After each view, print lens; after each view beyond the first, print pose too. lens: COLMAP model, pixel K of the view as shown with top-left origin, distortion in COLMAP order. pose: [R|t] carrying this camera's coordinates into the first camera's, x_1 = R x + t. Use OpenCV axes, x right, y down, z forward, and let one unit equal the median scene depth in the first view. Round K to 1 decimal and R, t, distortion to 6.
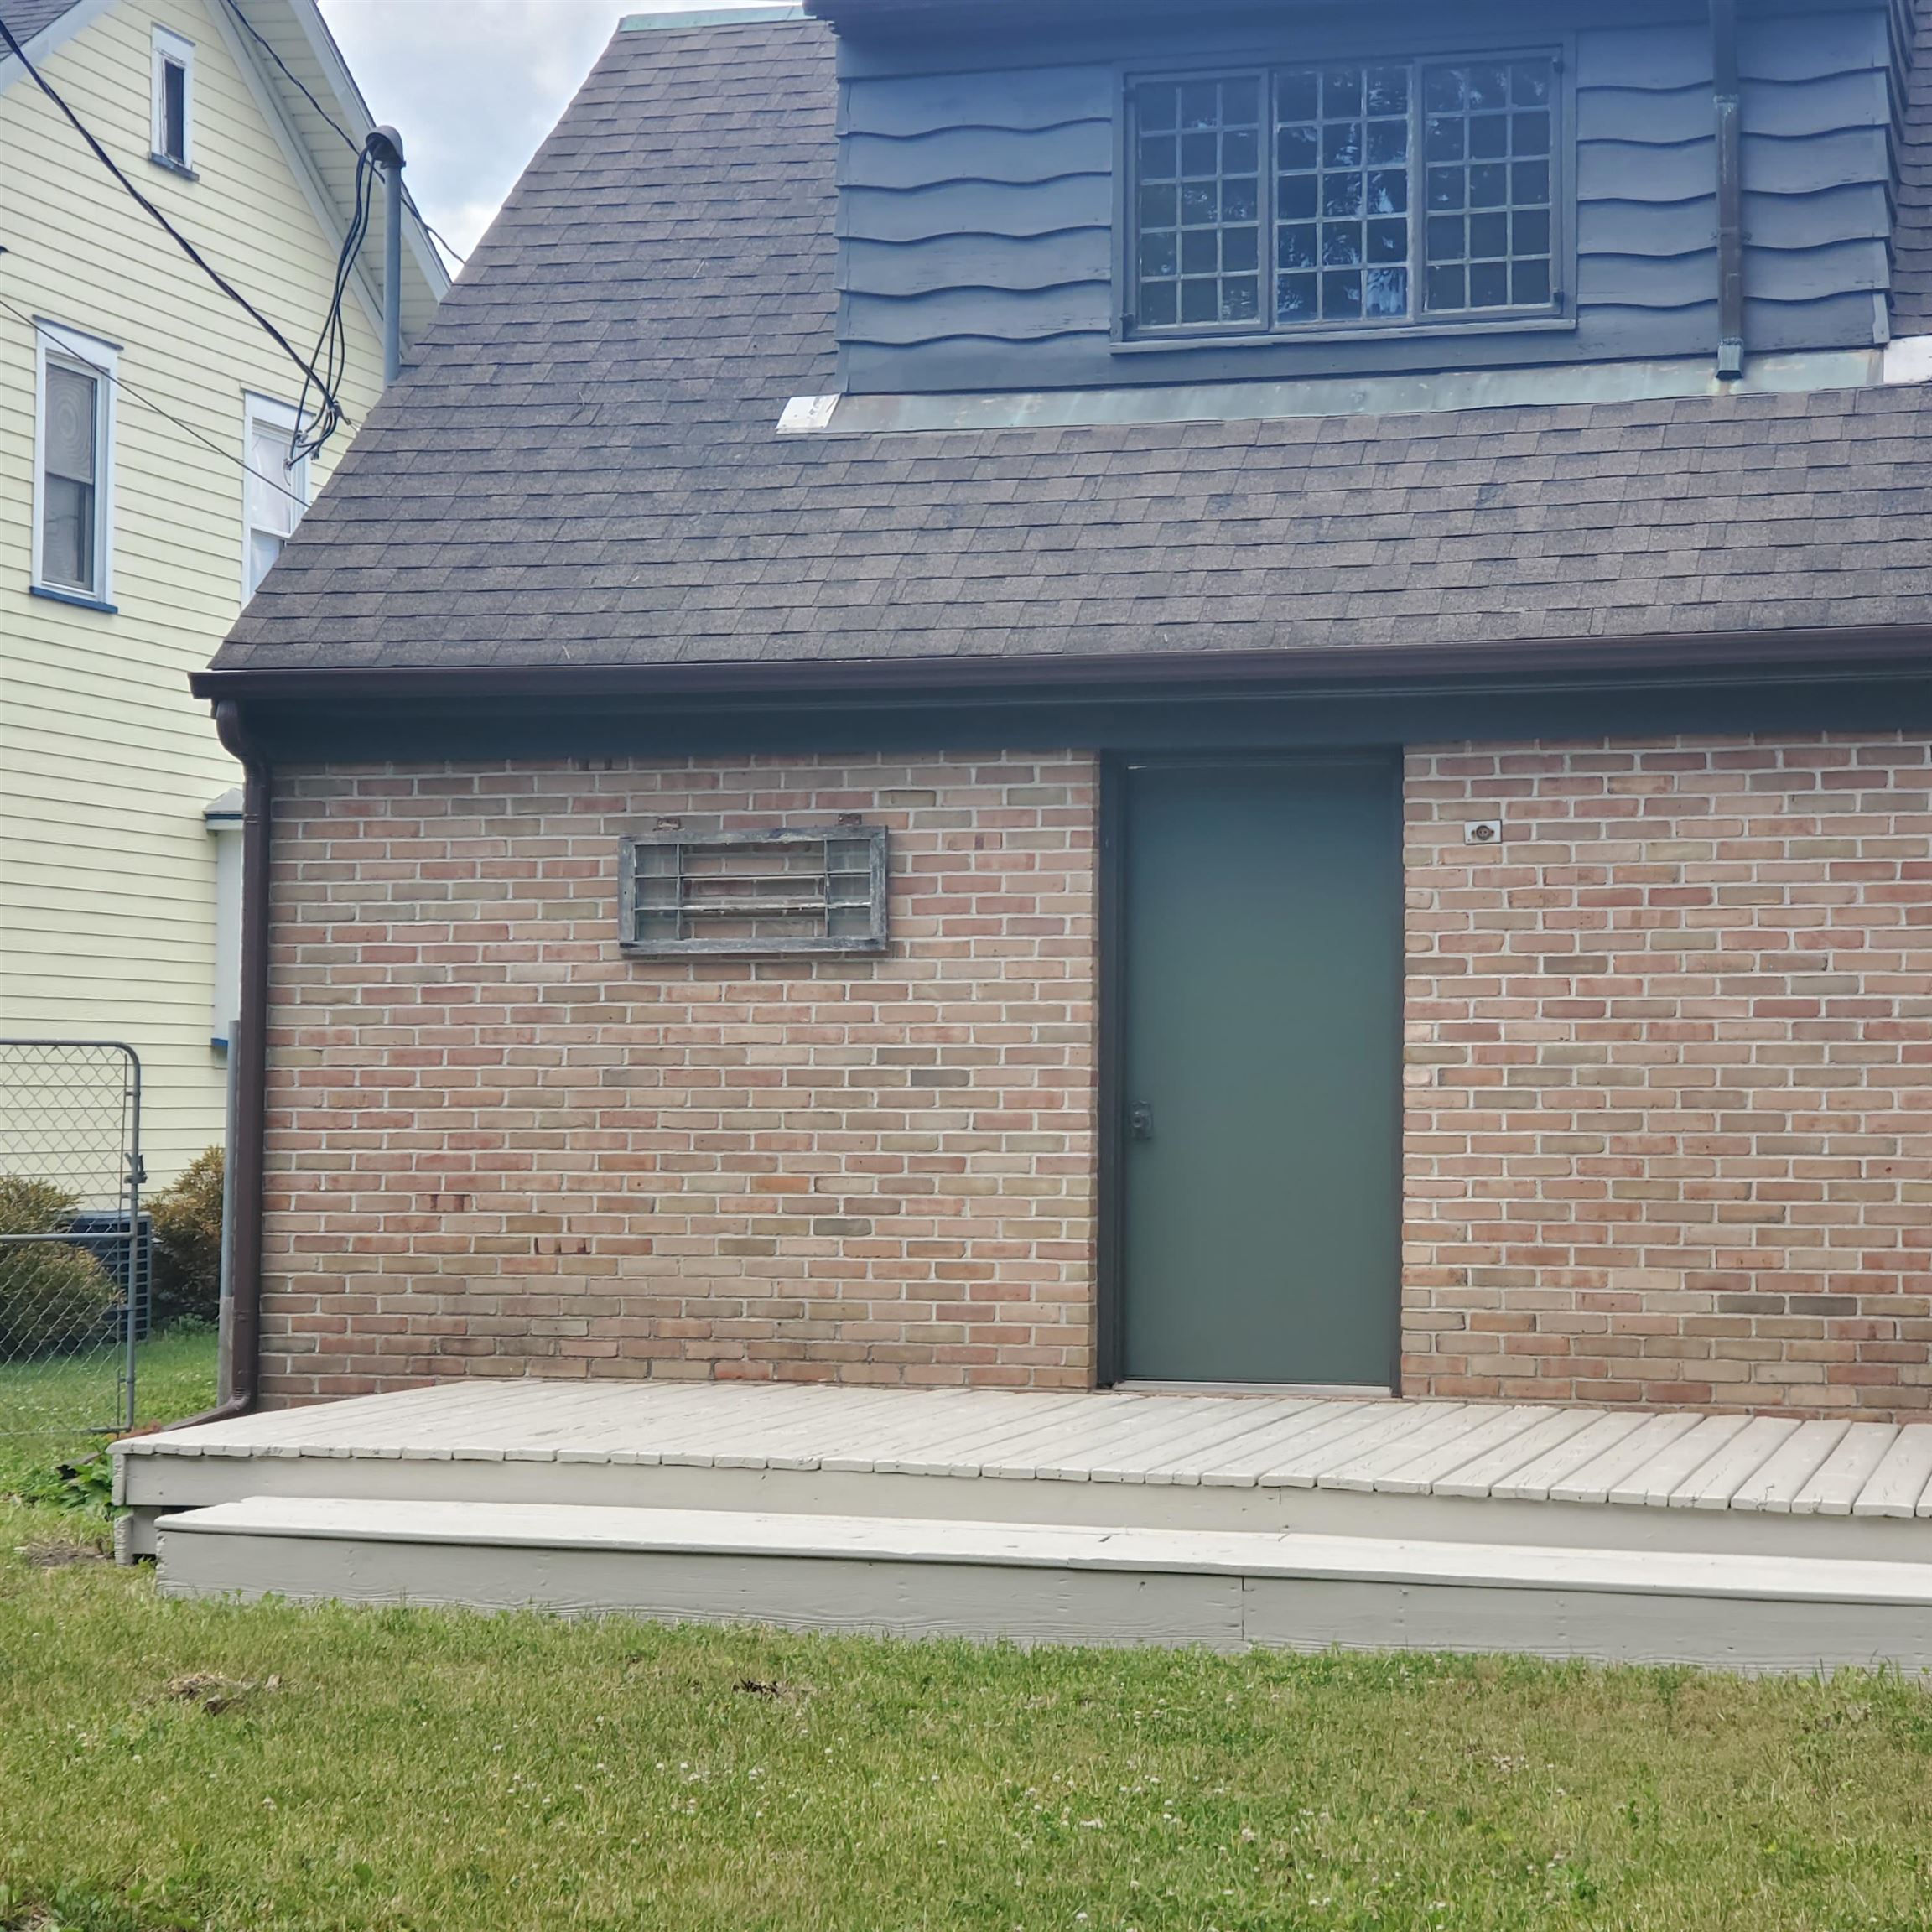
lens RADIAL K [[4002.2, 0, 969.6], [0, 4002.2, 961.1], [0, 0, 1]] dist [0.166606, 0.000000]
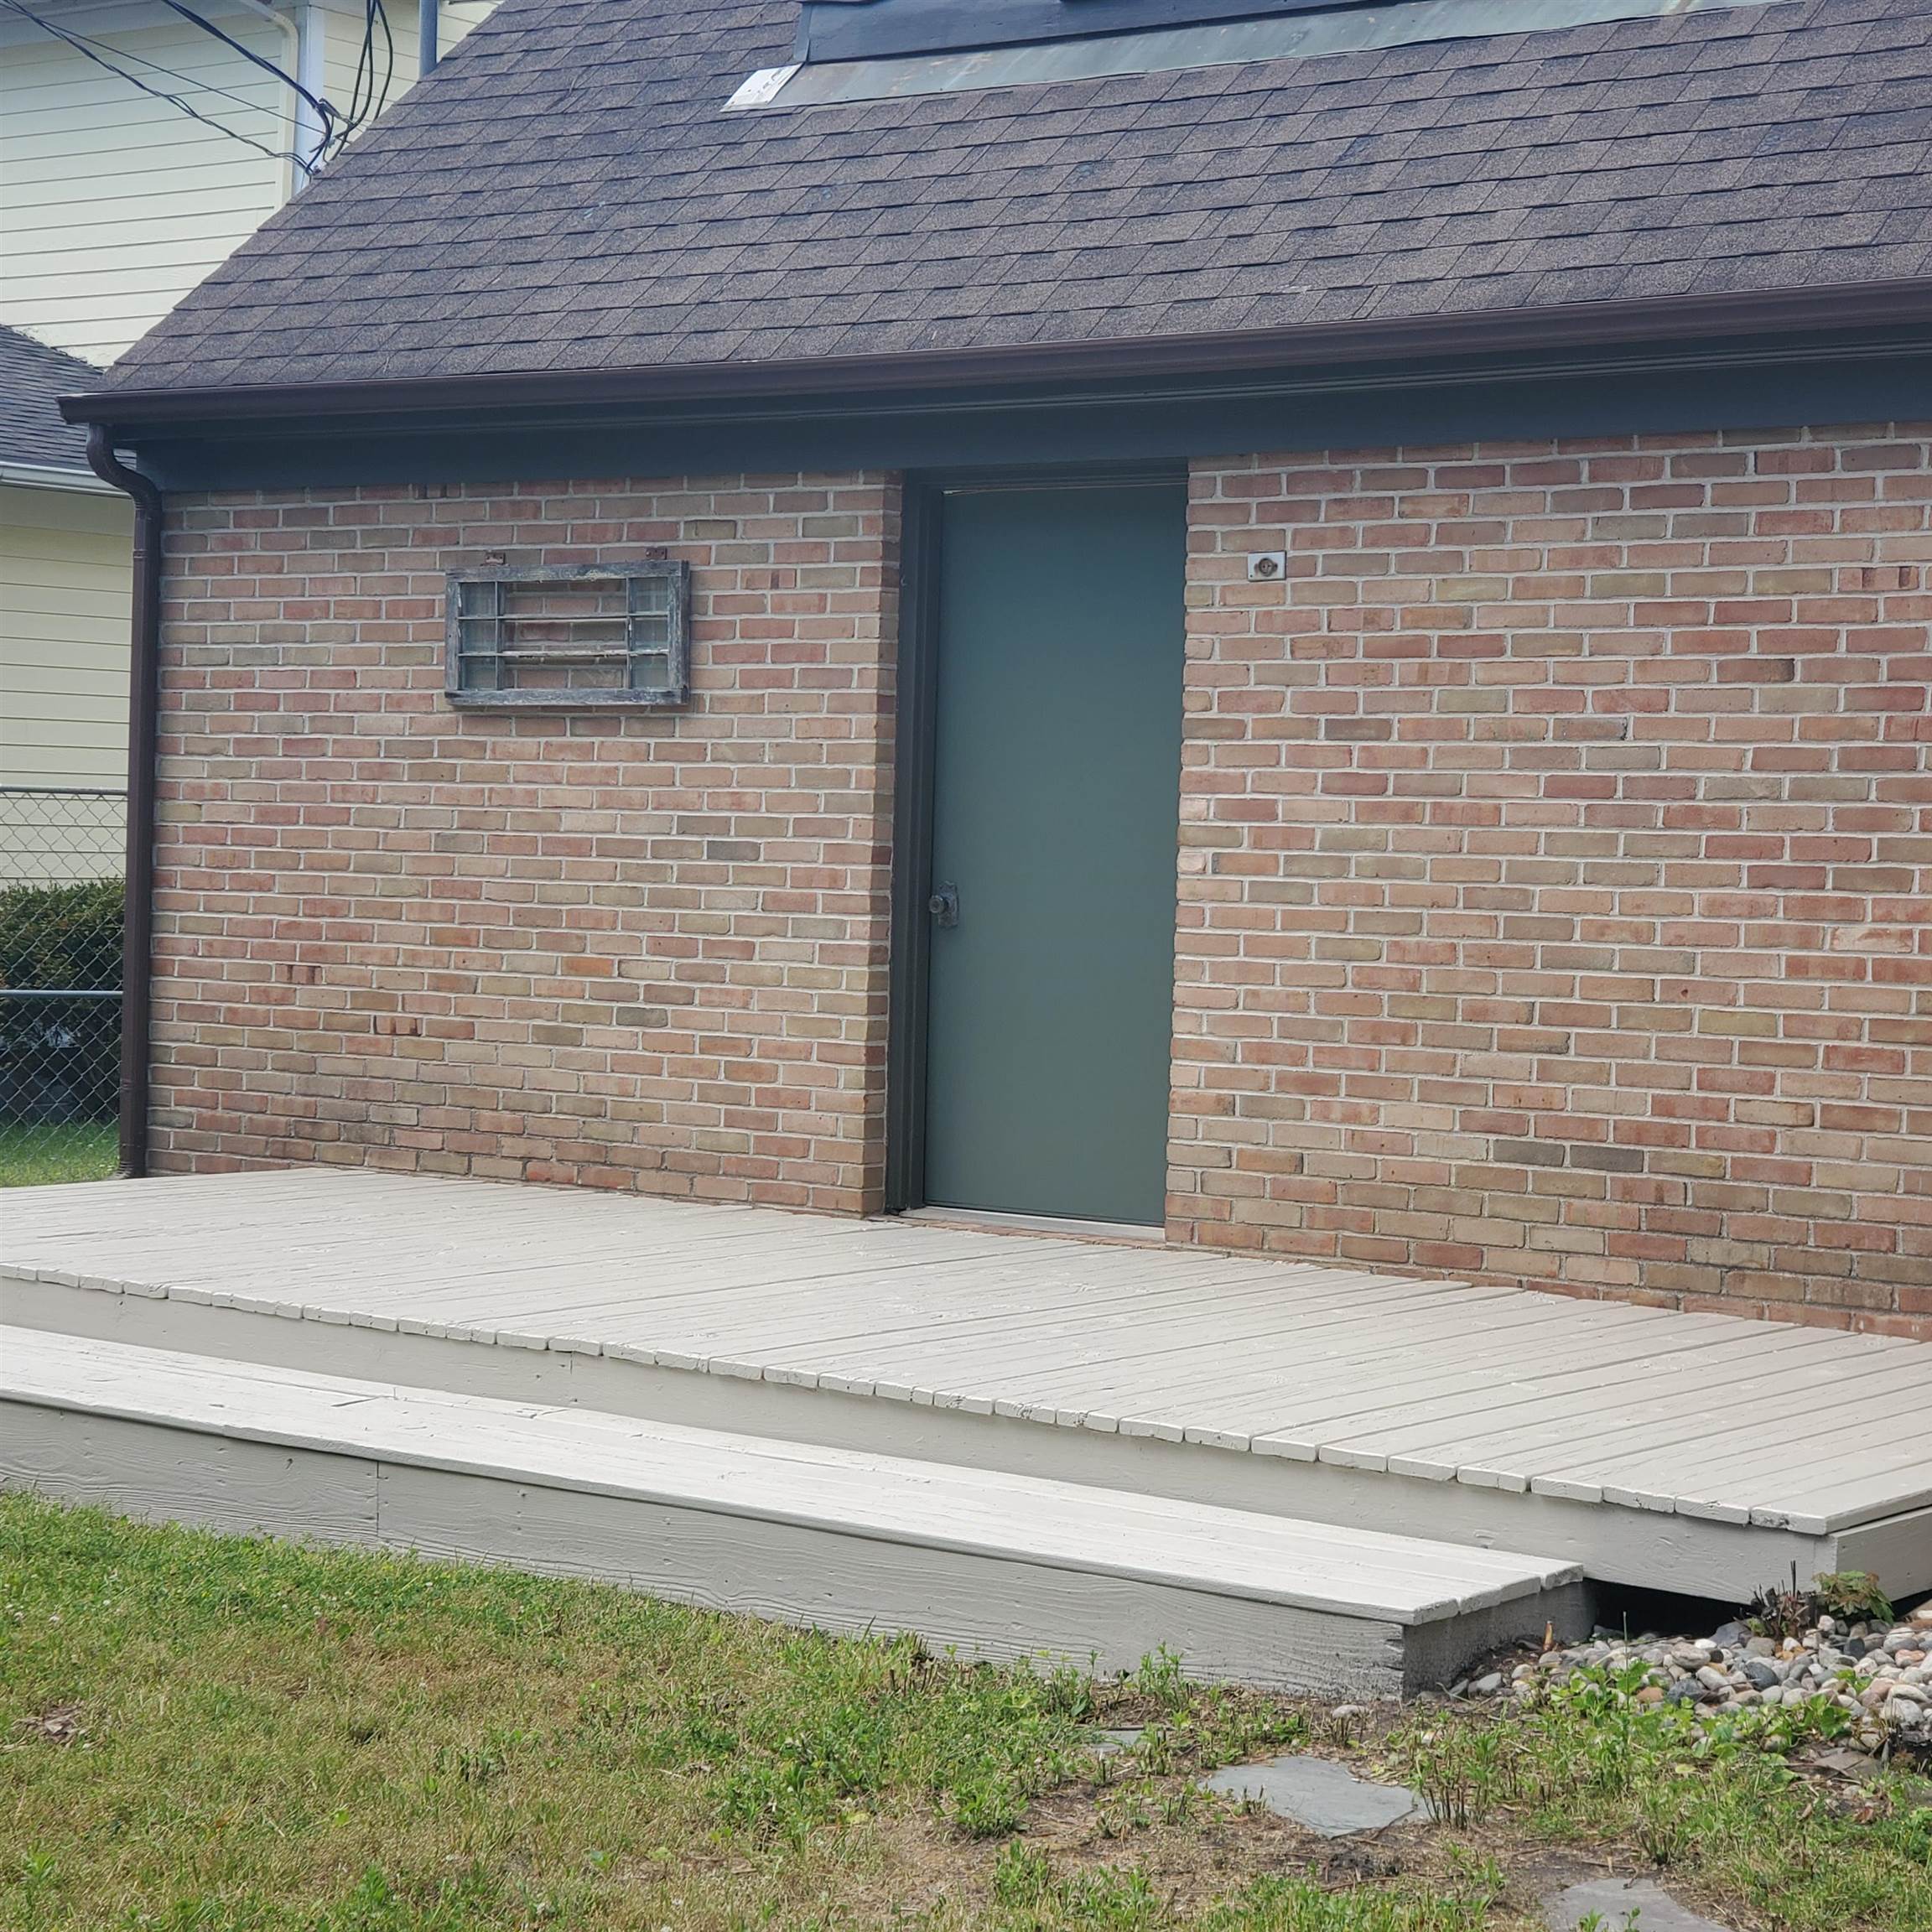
lens RADIAL K [[4002.2, 0, 964.6], [0, 4002.2, 966.1], [0, 0, 1]] dist [0.166606, 0.000000]
pose [[0.939699, 0.032258, -0.340478, 0.340541], [-0.010920, 0.997864, 0.064405, -0.002620], [0.341828, -0.056804, 0.938044, 0.197863]]
